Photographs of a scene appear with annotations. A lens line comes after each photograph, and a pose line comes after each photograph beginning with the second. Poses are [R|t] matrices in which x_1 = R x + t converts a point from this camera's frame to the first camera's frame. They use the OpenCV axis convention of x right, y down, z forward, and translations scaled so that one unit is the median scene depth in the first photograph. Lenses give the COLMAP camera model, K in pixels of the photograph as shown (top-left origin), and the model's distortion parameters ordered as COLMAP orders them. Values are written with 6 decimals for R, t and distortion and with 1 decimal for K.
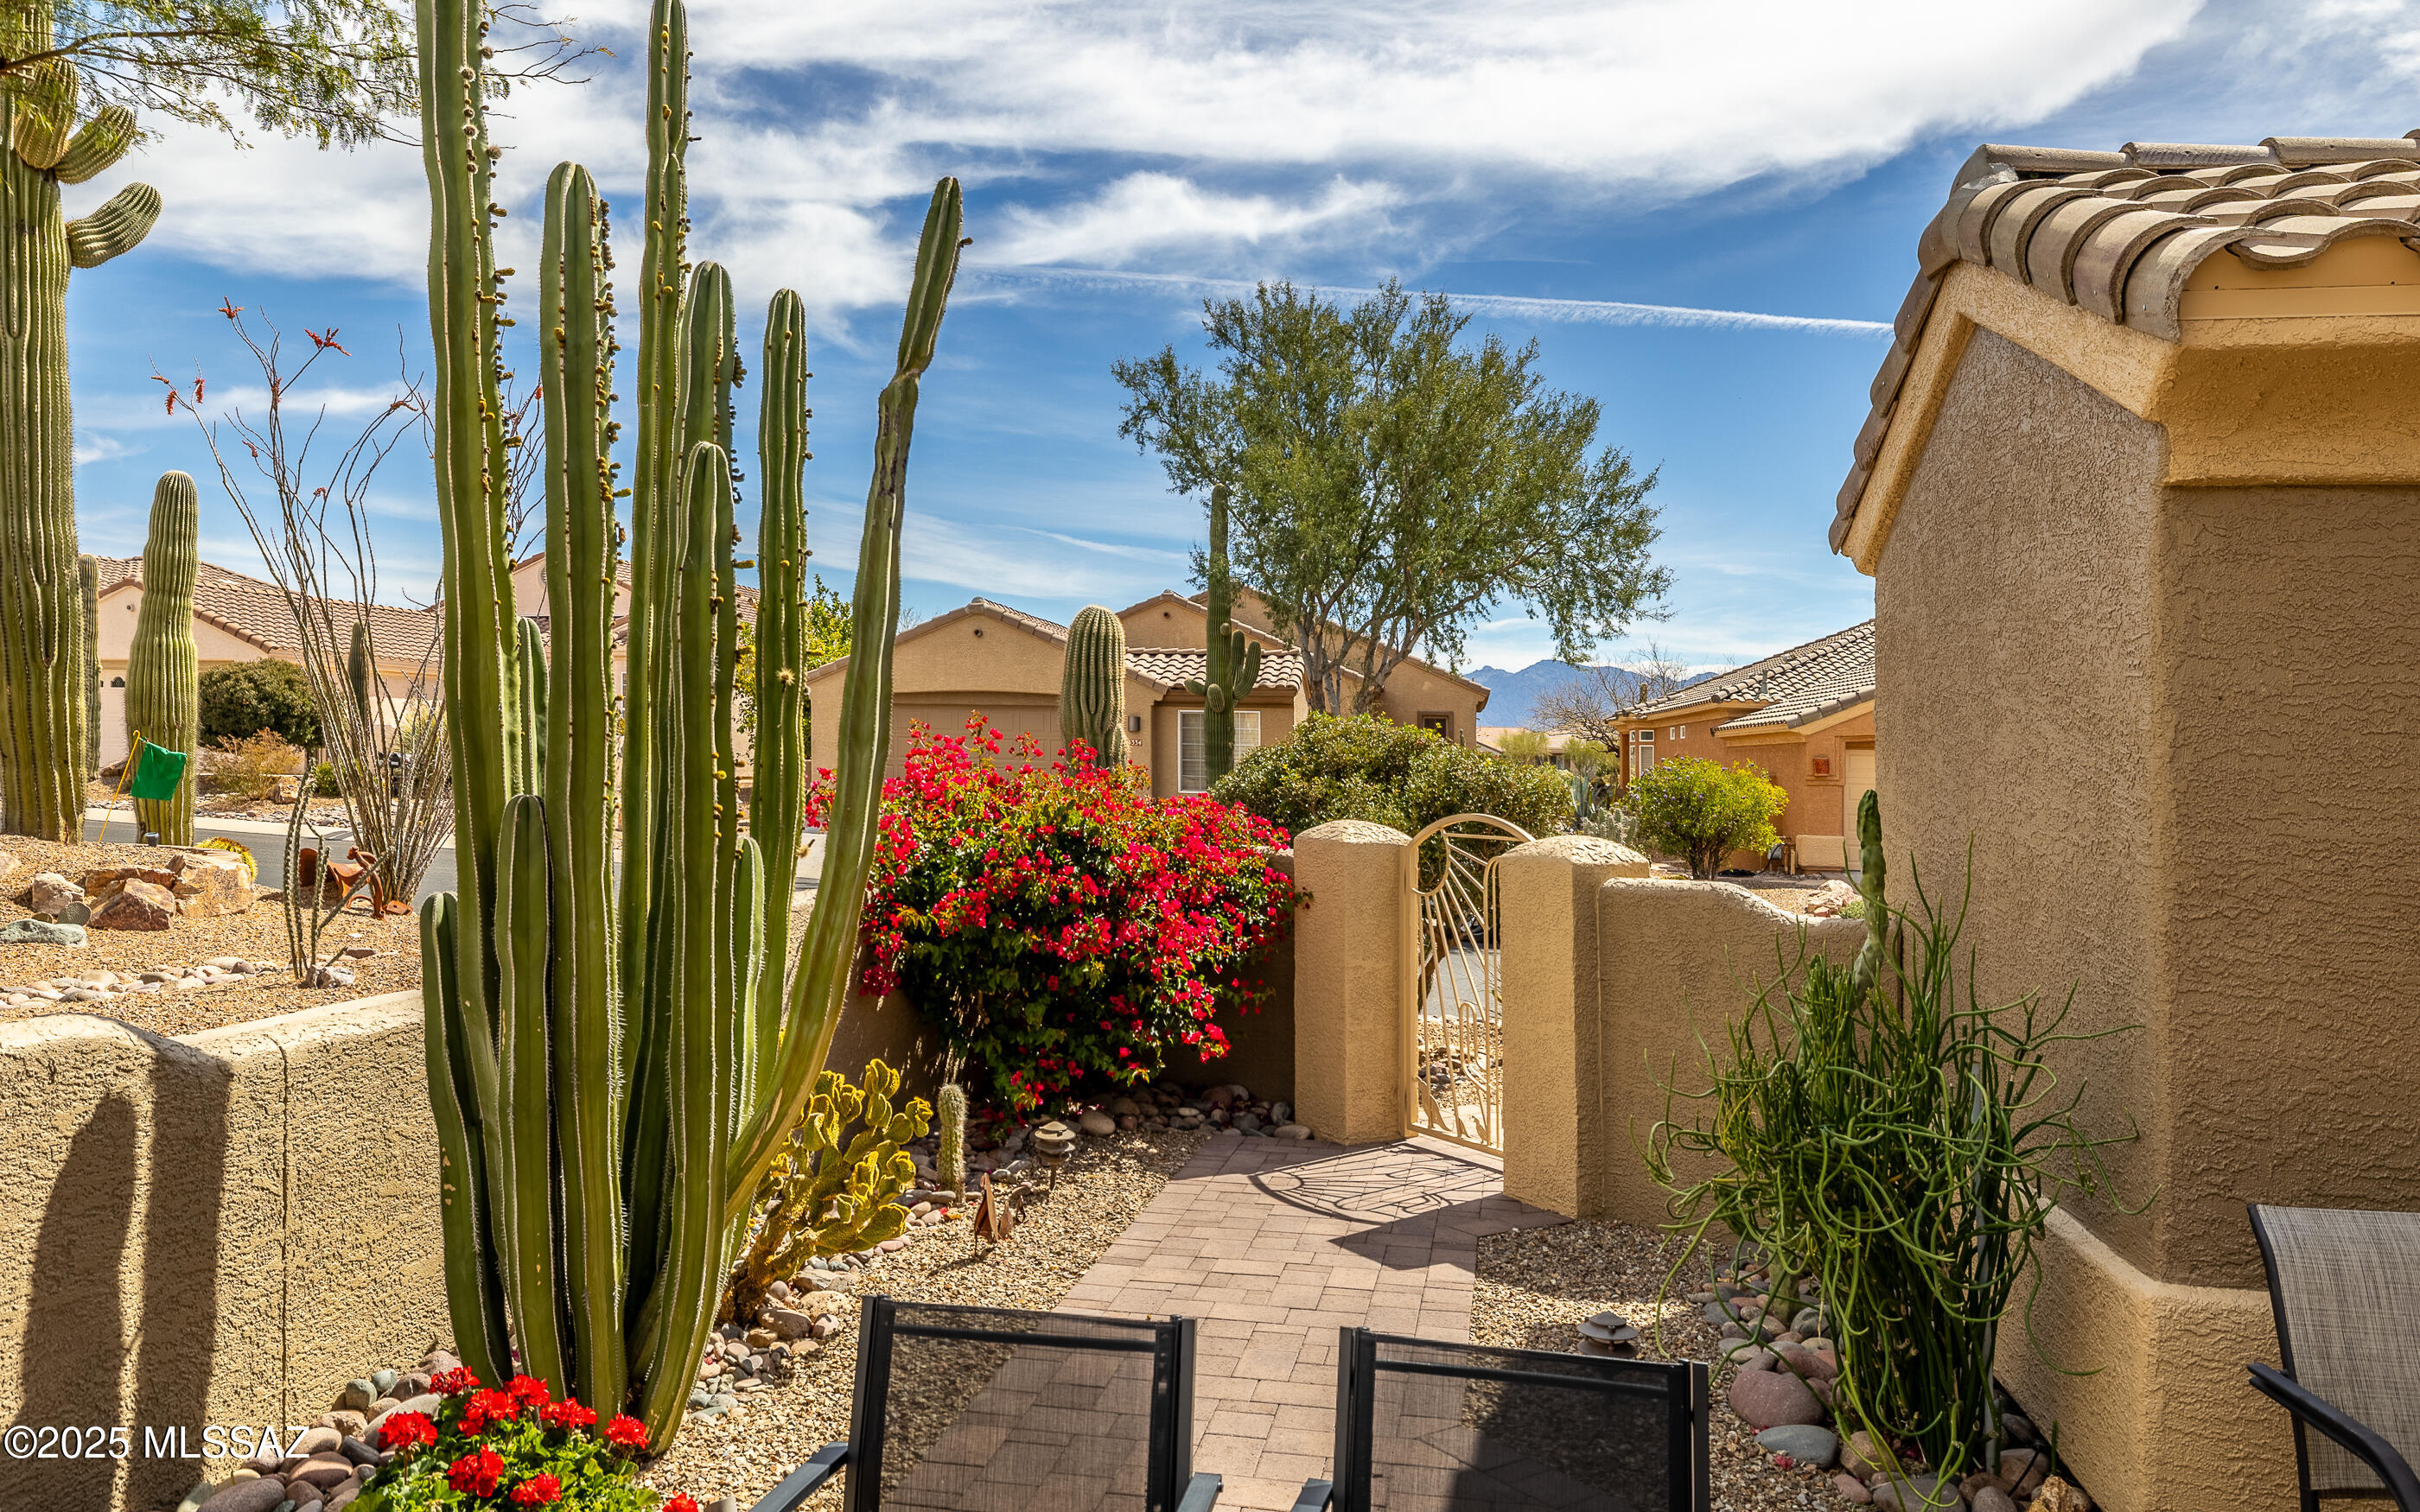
lens RADIAL K [[1671.5, 0, 1208.3], [0, 1671.5, 828.1], [0, 0, 1]] dist [0.000702, 0.001361]
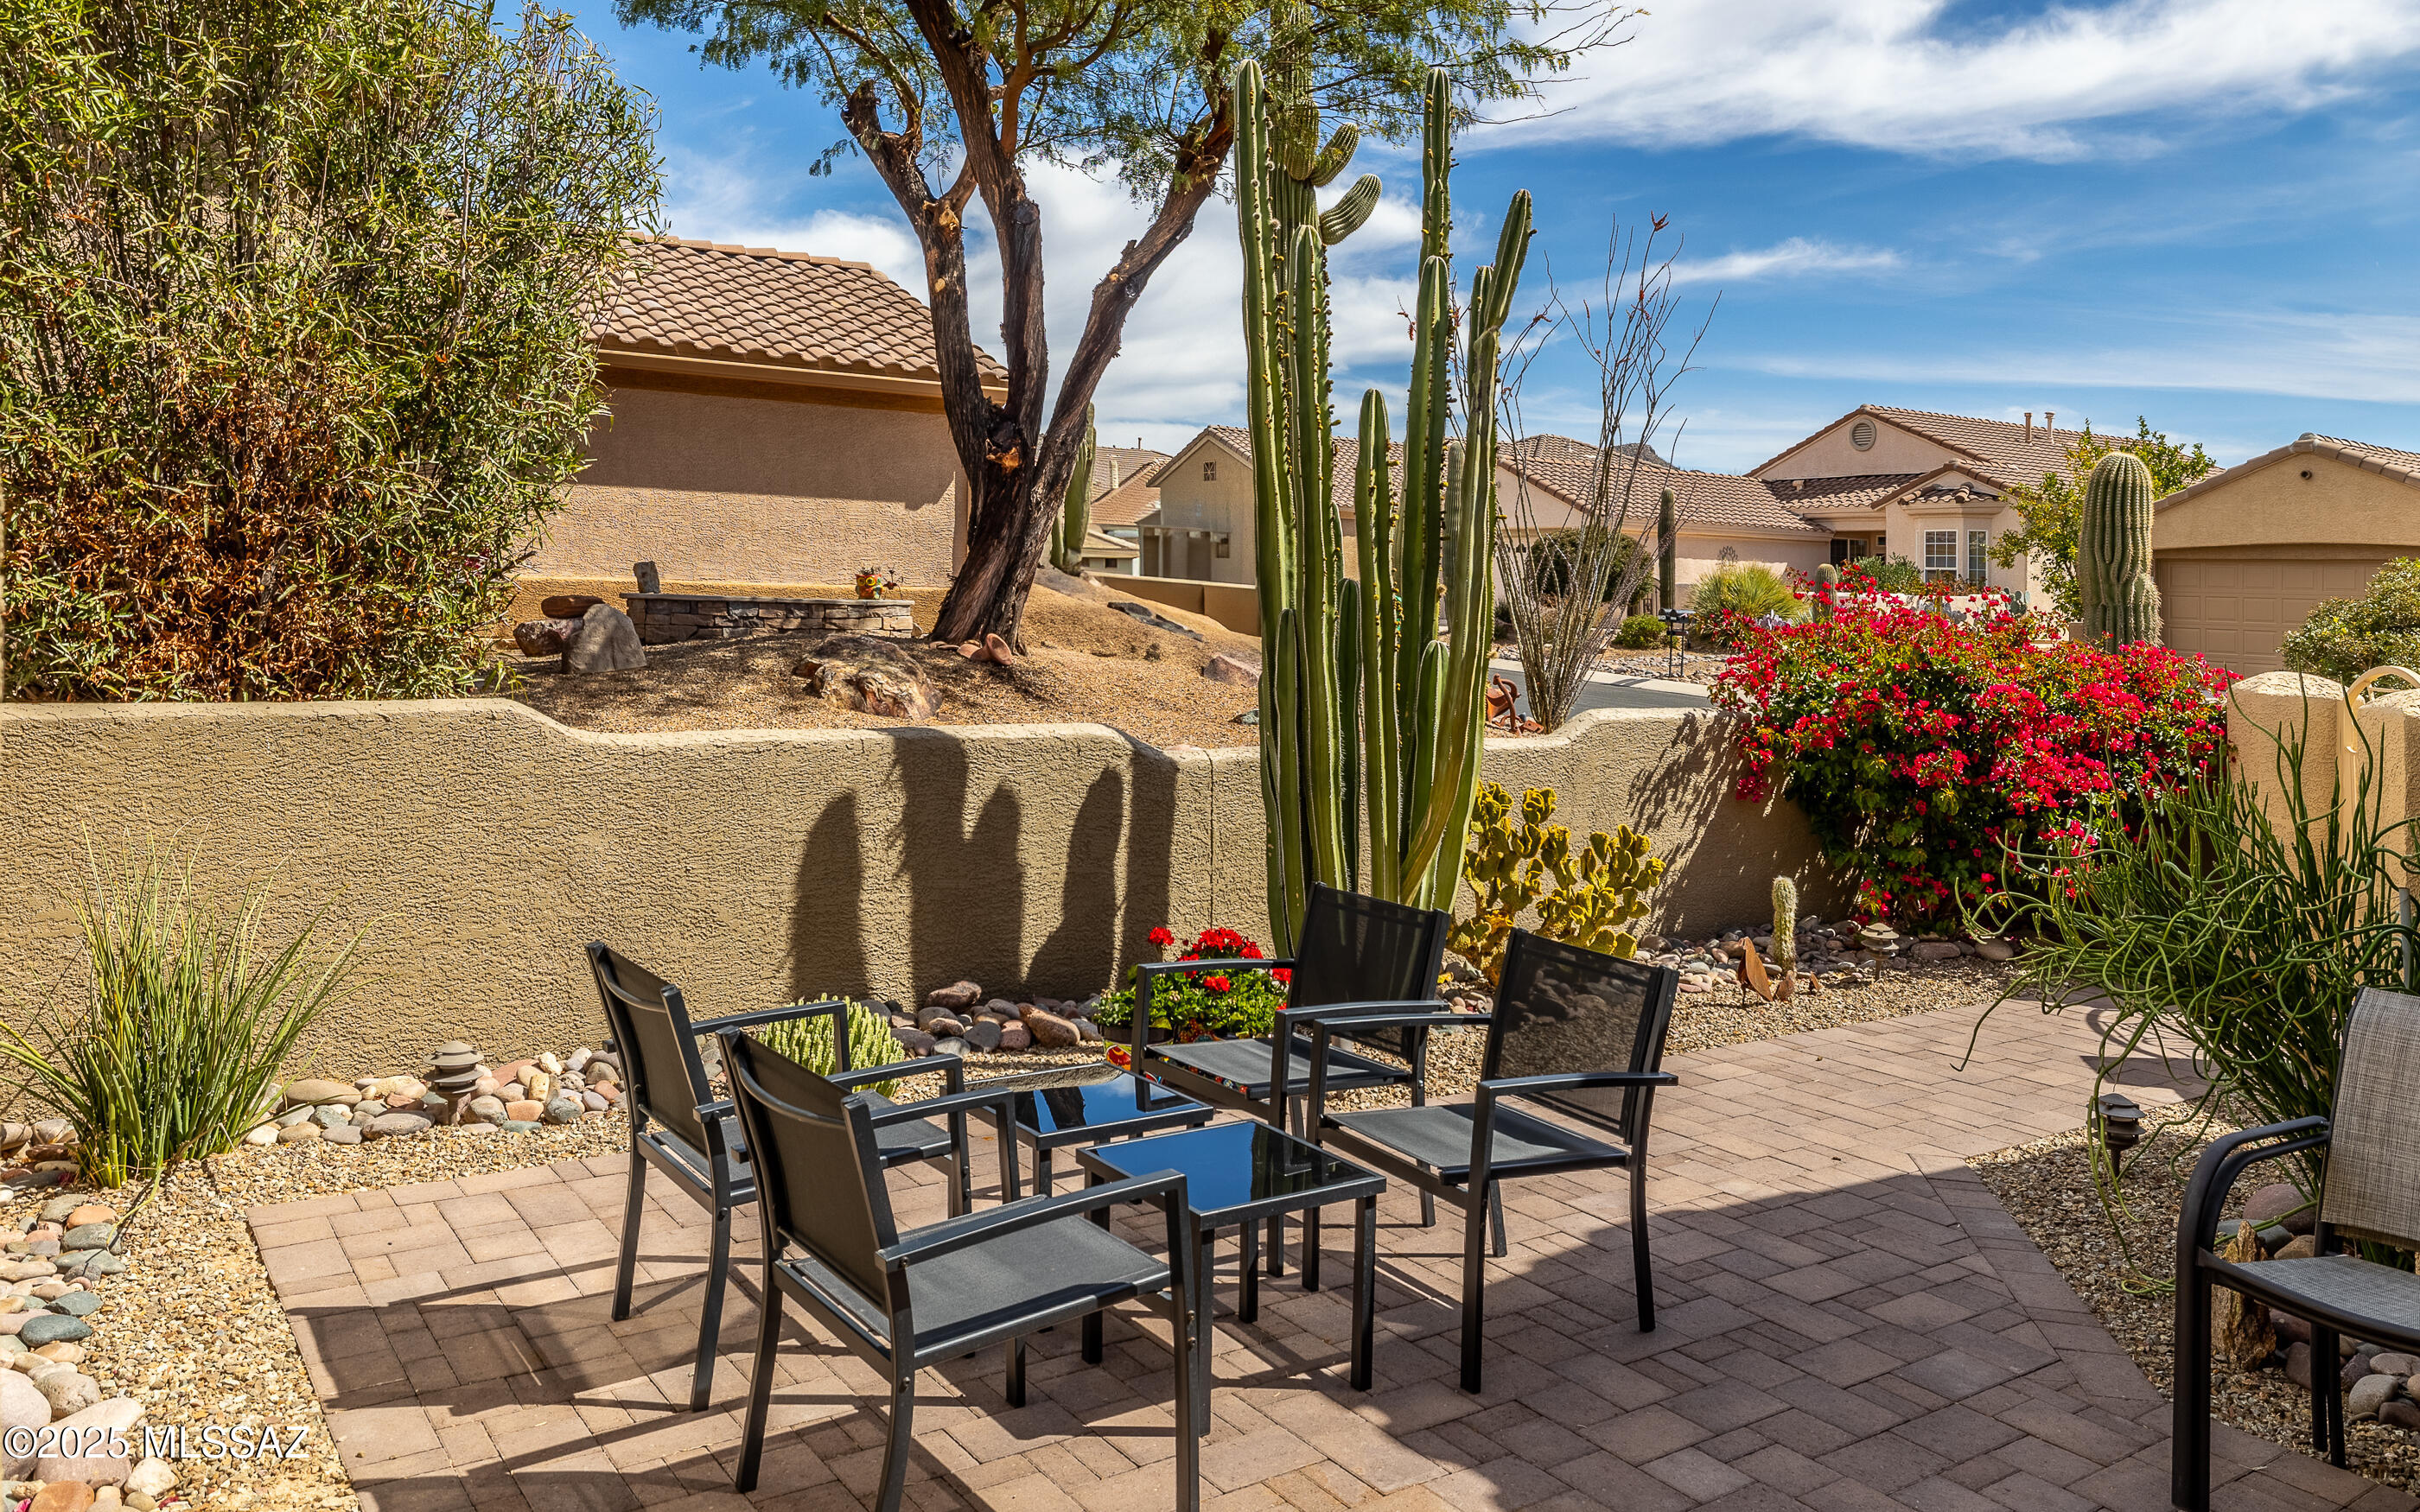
lens RADIAL K [[1671.5, 0, 1208.3], [0, 1671.5, 828.1], [0, 0, 1]] dist [0.000702, 0.001361]
pose [[0.729106, 0.098286, -0.677307, 0.631913], [-0.042343, 0.994217, 0.098693, 0.033990], [0.683090, -0.043279, 0.729051, -0.263414]]
